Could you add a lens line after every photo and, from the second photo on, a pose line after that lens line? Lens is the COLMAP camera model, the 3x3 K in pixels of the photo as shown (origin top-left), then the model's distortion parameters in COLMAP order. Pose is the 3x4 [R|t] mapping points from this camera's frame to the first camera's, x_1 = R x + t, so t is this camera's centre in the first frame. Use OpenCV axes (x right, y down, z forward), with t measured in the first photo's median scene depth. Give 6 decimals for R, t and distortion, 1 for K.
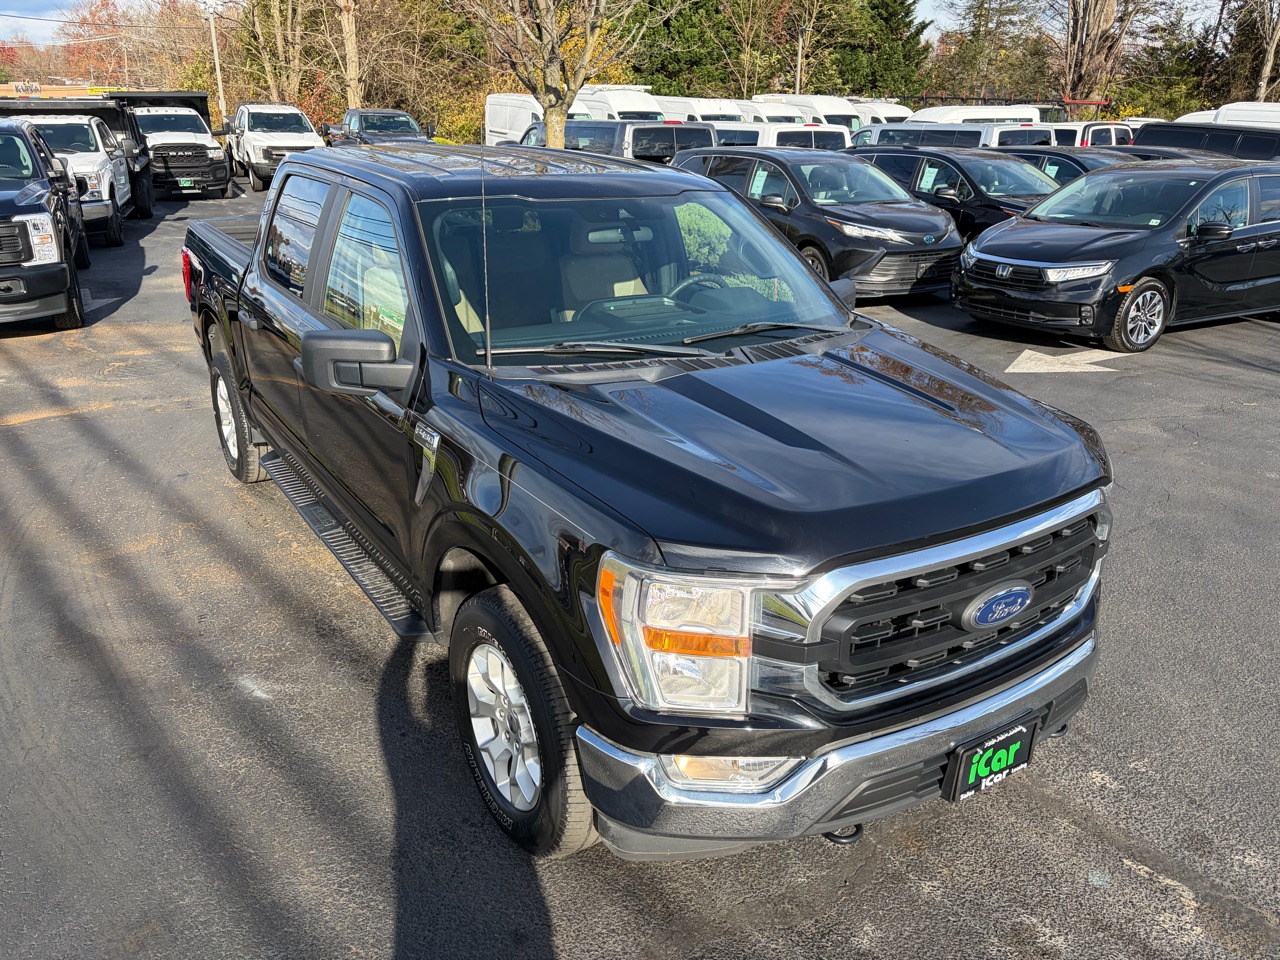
lens RADIAL K [[939.5, 0, 641.4], [0, 939.5, 475.3], [0, 0, 1]] dist [0.055029, -0.057329]
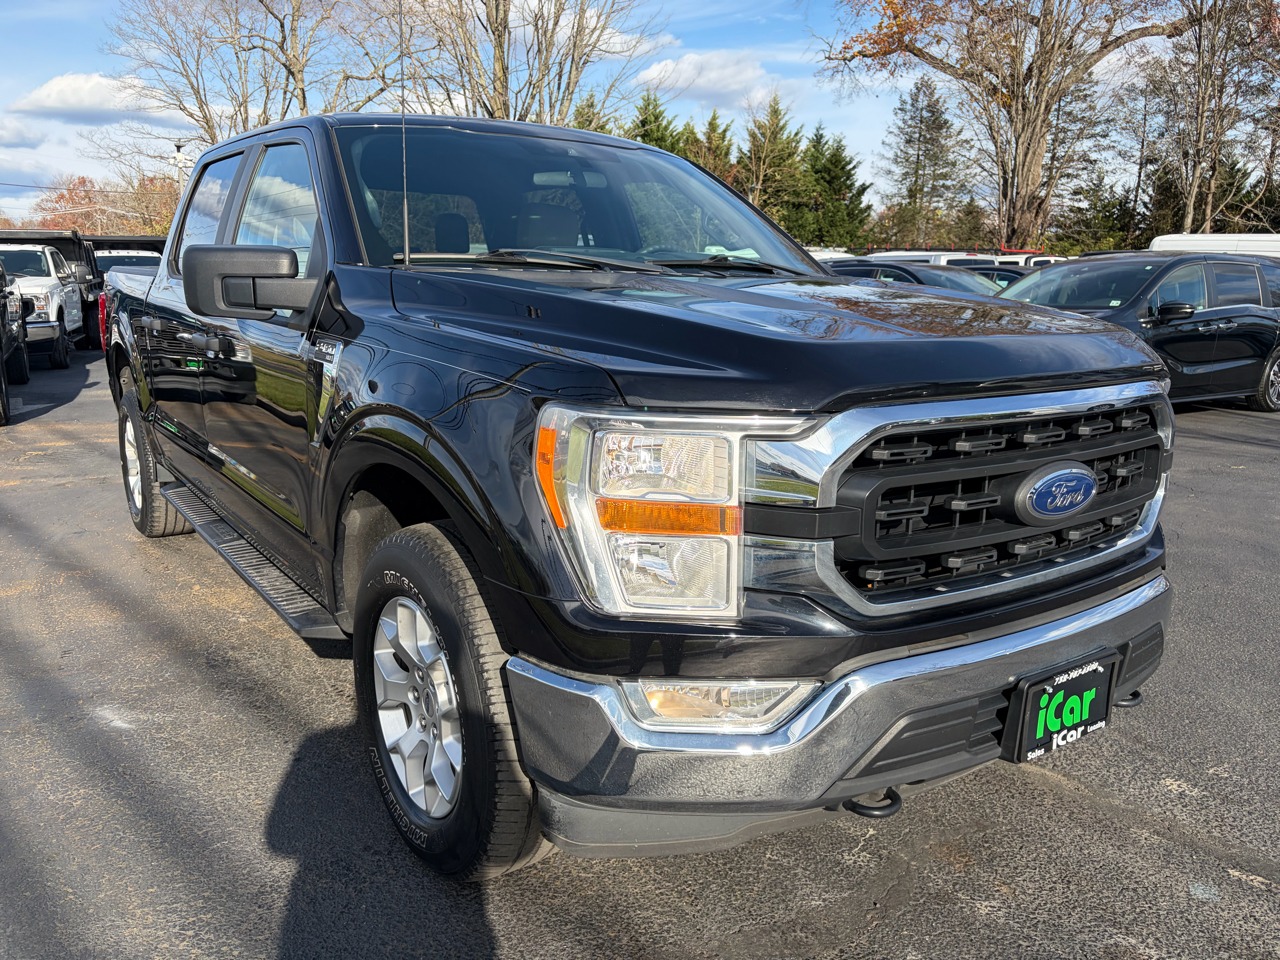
lens RADIAL K [[939.9, 0, 638.3], [0, 939.9, 475.9], [0, 0, 1]] dist [0.088817, -0.103941]
pose [[0.999236, -0.014166, 0.036436, 0.006136], [0.019581, 0.988058, -0.152835, 0.187510], [-0.033835, 0.153432, 0.987580, 0.193306]]
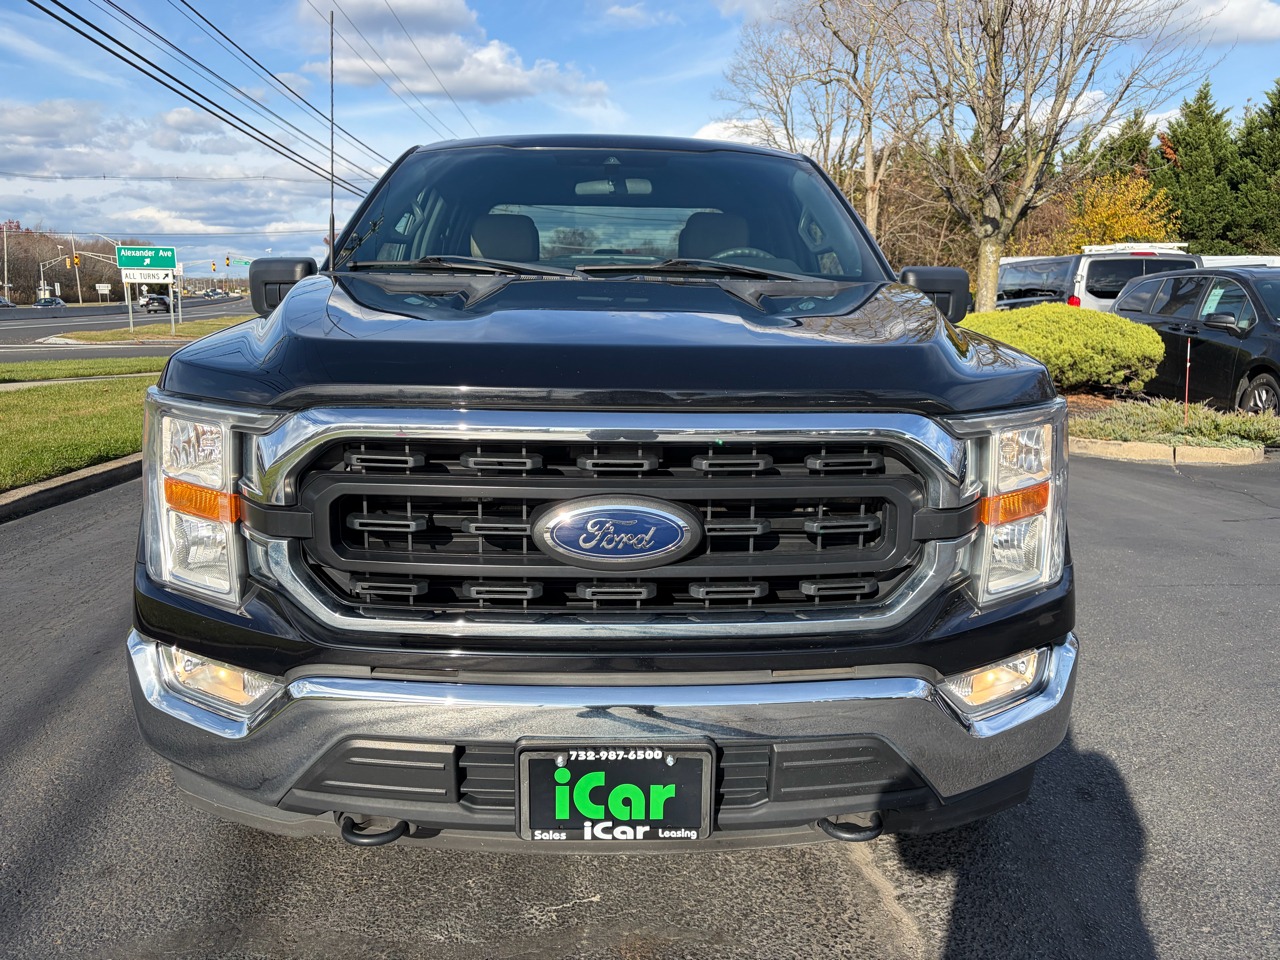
lens RADIAL K [[947.1, 0, 634.8], [0, 947.1, 462.7], [0, 0, 1]] dist [0.054419, -0.055075]
pose [[0.861319, 0.088483, -0.500300, 0.560653], [-0.179853, 0.974056, -0.137363, 0.141355], [0.475166, 0.208294, 0.854886, 0.355280]]
